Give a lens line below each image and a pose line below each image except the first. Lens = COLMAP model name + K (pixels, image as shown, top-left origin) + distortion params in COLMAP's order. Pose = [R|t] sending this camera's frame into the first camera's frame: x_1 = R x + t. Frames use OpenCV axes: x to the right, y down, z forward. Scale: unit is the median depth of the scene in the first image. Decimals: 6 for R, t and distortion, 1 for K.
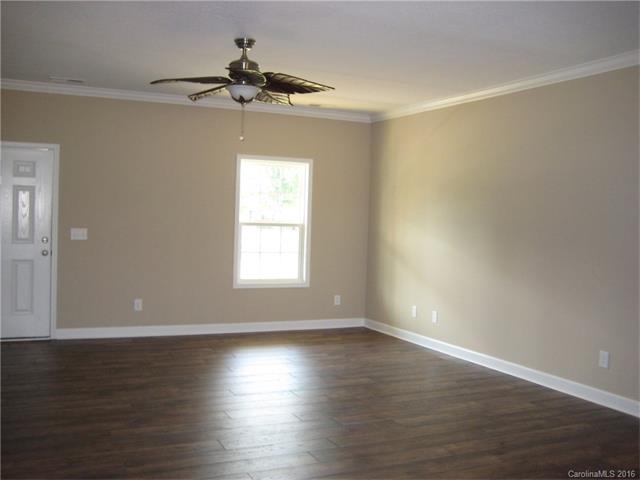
lens RADIAL K [[665.4, 0, 318.3], [0, 665.4, 236.9], [0, 0, 1]] dist [-0.096723, 0.000000]
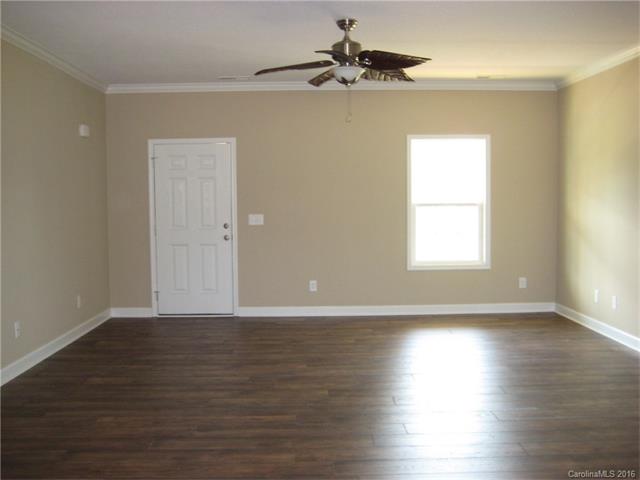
lens RADIAL K [[665.4, 0, 318.3], [0, 665.4, 236.3], [0, 0, 1]] dist [-0.096723, 0.000000]
pose [[0.912832, -0.016432, -0.408005, 0.166777], [0.026177, 0.999490, 0.018315, 0.005604], [0.407496, -0.027399, 0.912796, 0.041428]]
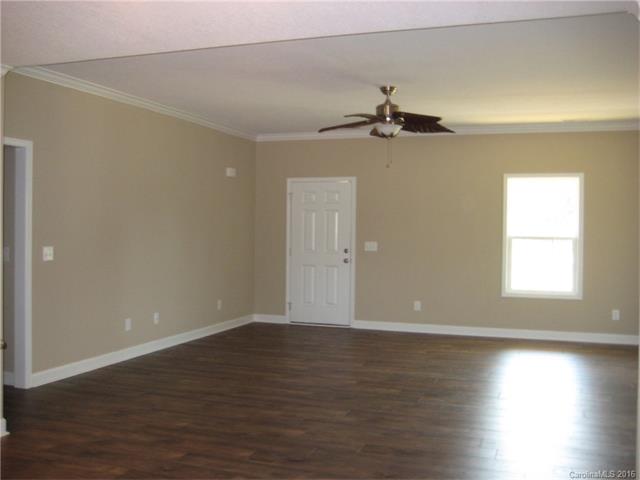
lens RADIAL K [[665.4, 0, 325.5], [0, 665.4, 237.8], [0, 0, 1]] dist [-0.096723, 0.000000]
pose [[0.716701, -0.012055, -0.697277, 0.449609], [-0.010788, 0.999539, -0.028369, 0.015944], [0.697297, 0.027855, 0.716241, 0.016819]]
